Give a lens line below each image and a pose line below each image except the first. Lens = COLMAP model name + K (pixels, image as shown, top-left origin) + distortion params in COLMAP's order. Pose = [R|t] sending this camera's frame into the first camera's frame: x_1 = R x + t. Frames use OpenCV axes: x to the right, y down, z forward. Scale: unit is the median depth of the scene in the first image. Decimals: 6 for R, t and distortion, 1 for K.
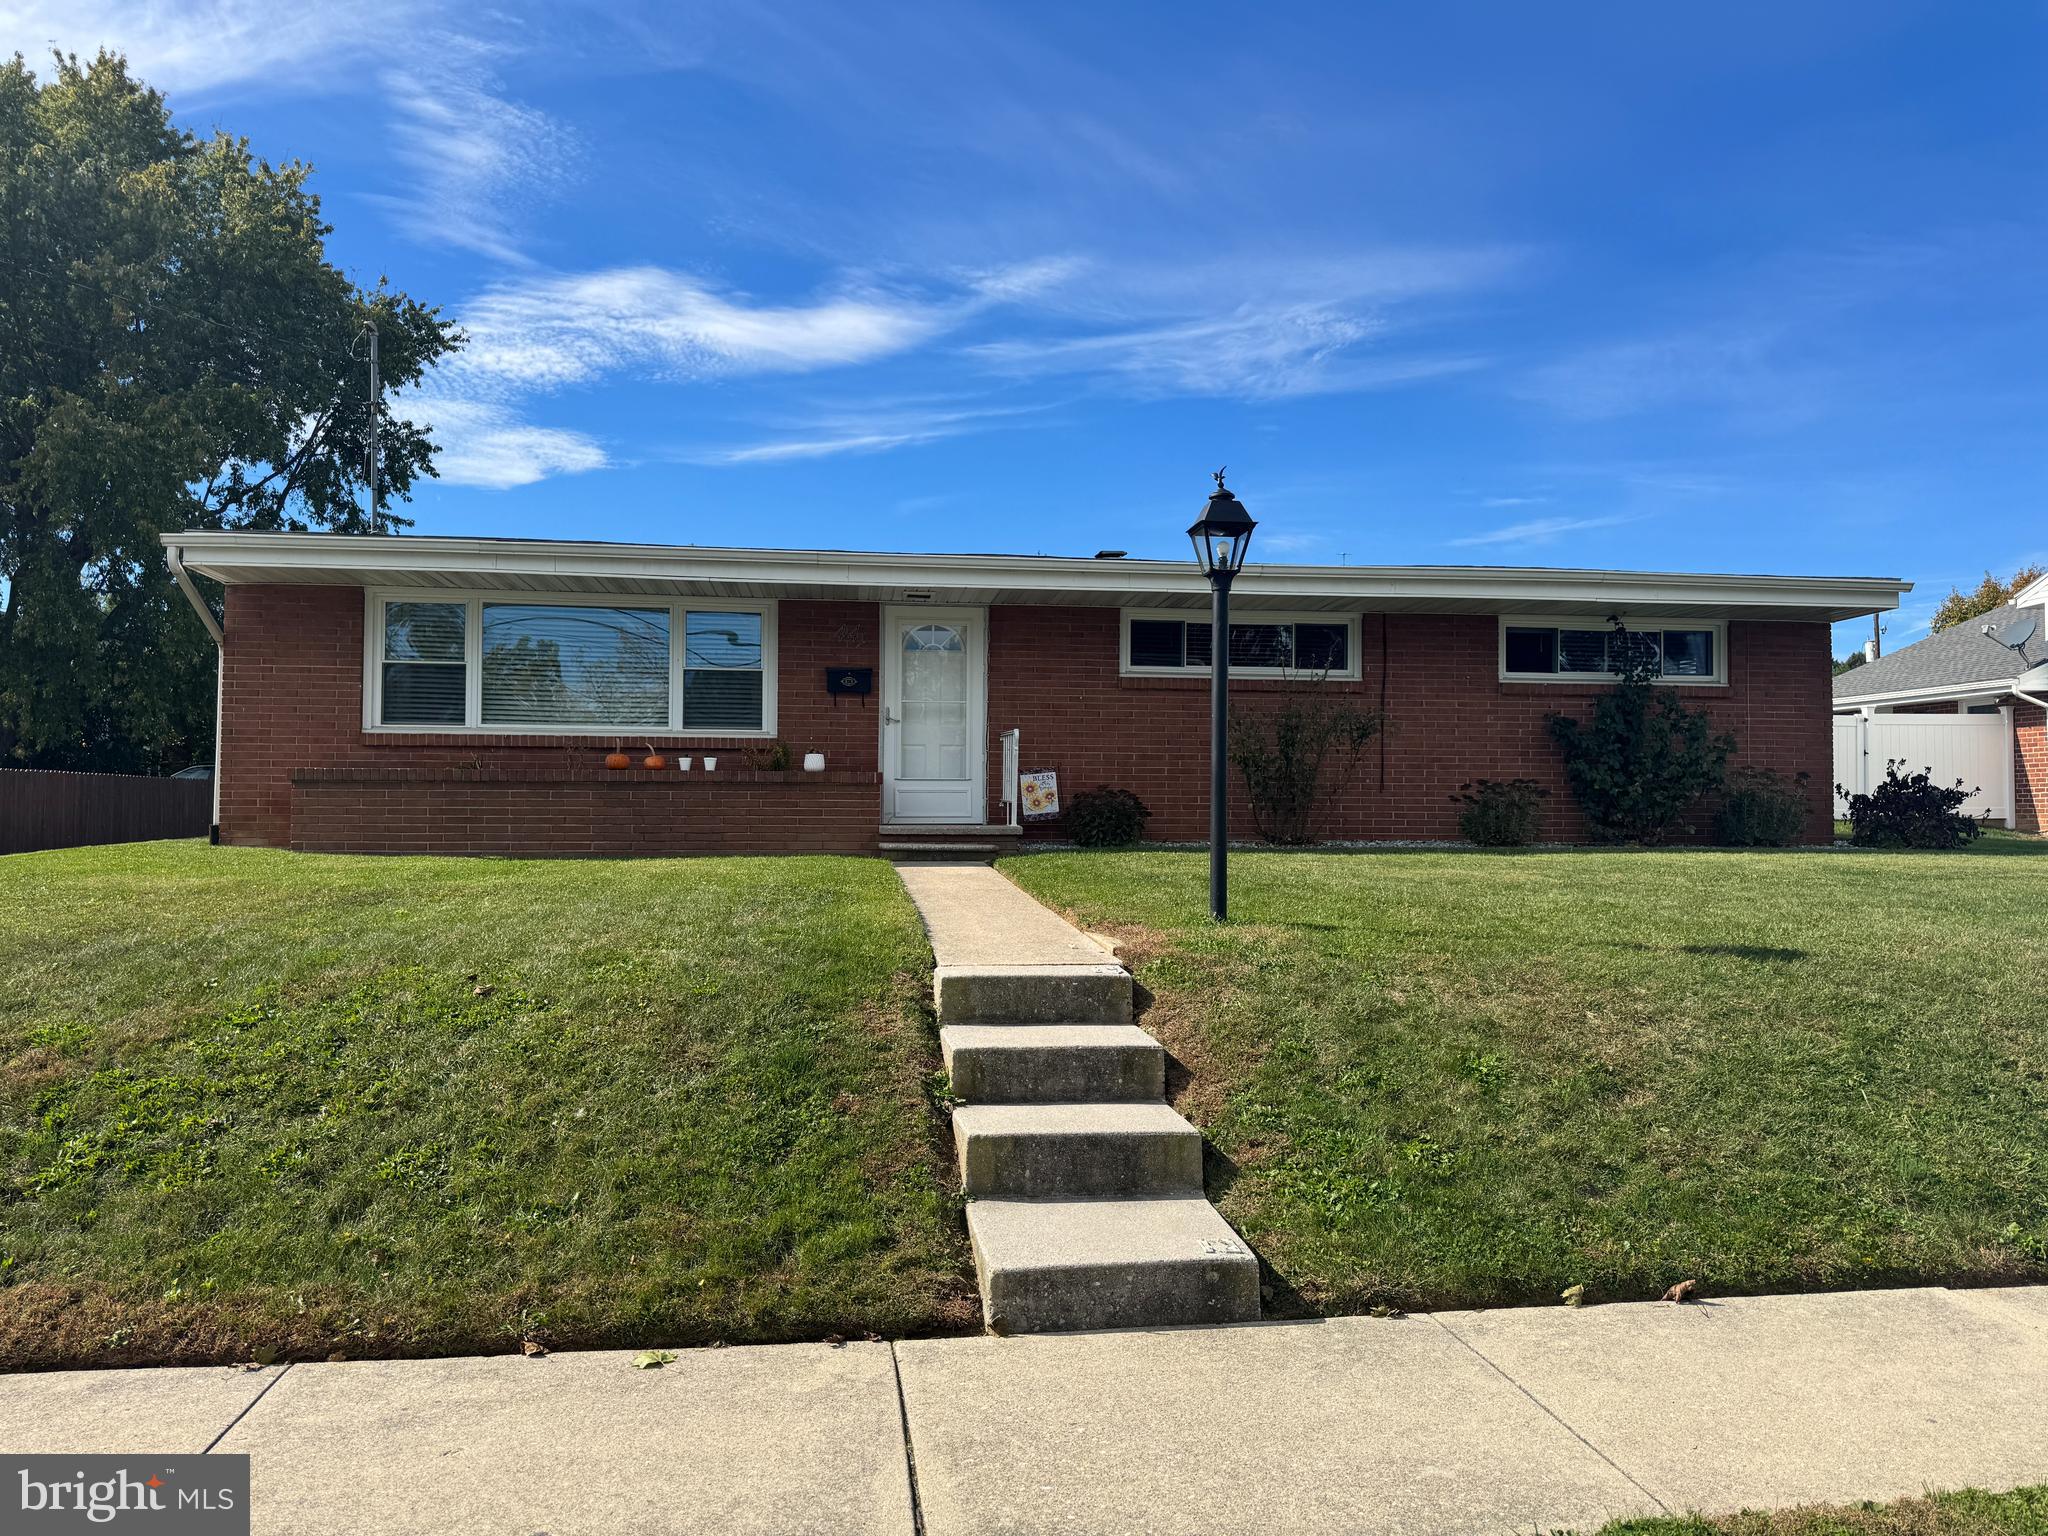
lens RADIAL K [[1441.6, 0, 1045.2], [0, 1441.6, 840.6], [0, 0, 1]] dist [0.054873, -0.040808]
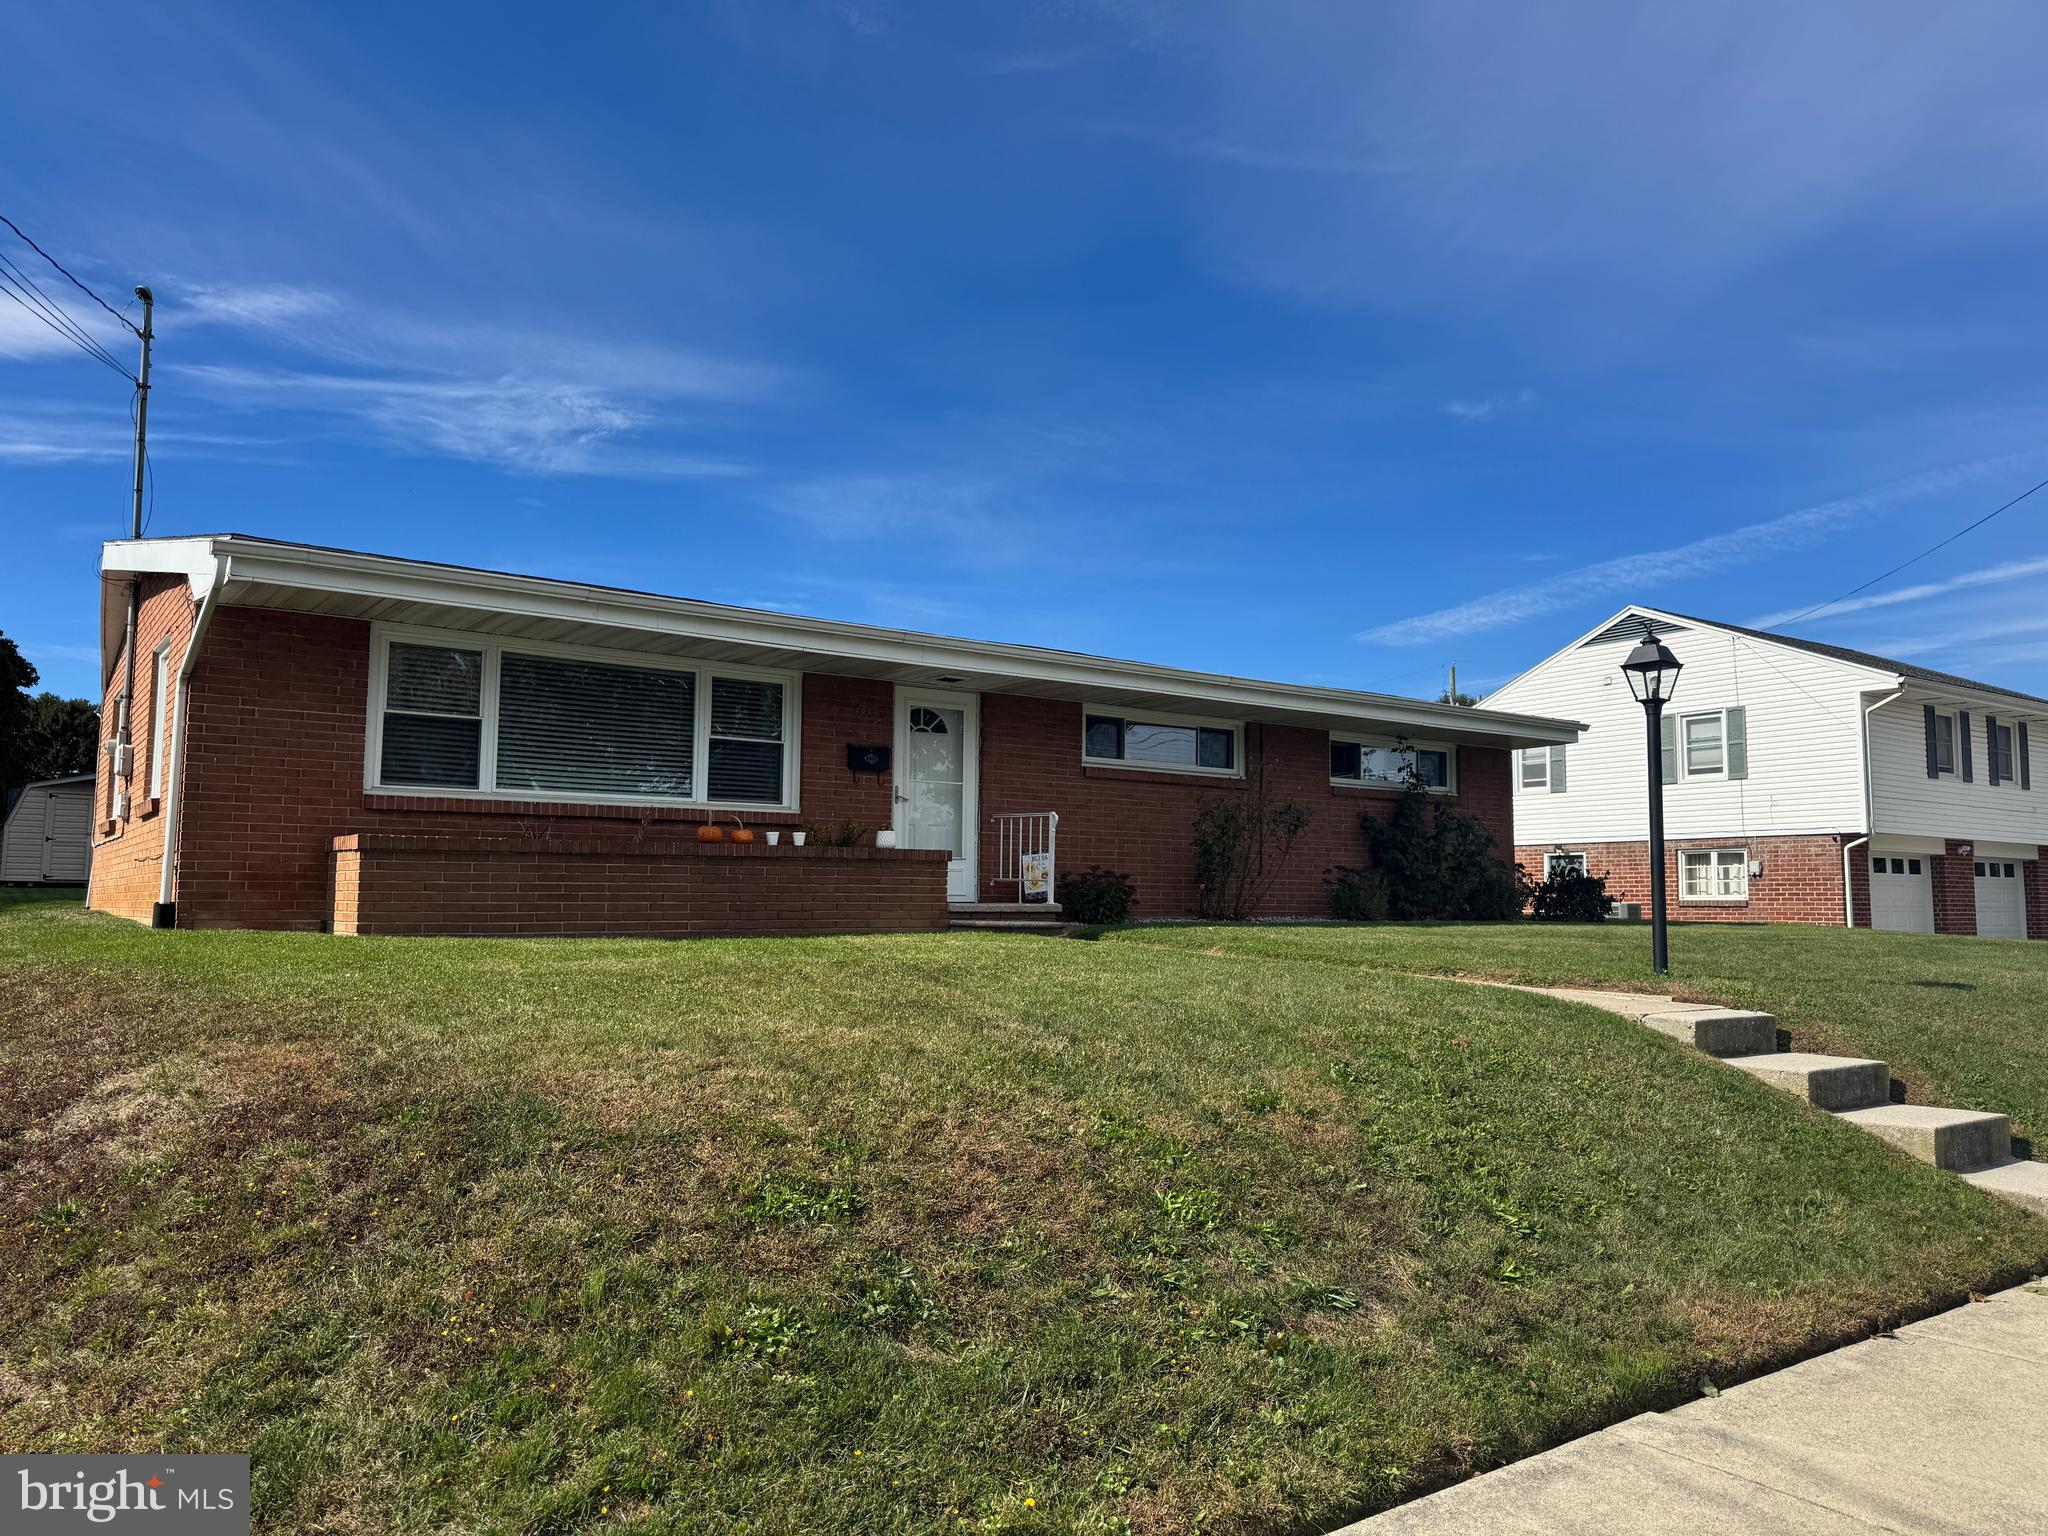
lens RADIAL K [[1441.6, 0, 1037.9], [0, 1441.6, 780.6], [0, 0, 1]] dist [0.054873, -0.040808]
pose [[0.875568, 0.041296, 0.481326, -0.496365], [0.006874, 0.995174, -0.097887, 0.002952], [-0.483045, 0.089015, 0.871059, 0.076724]]
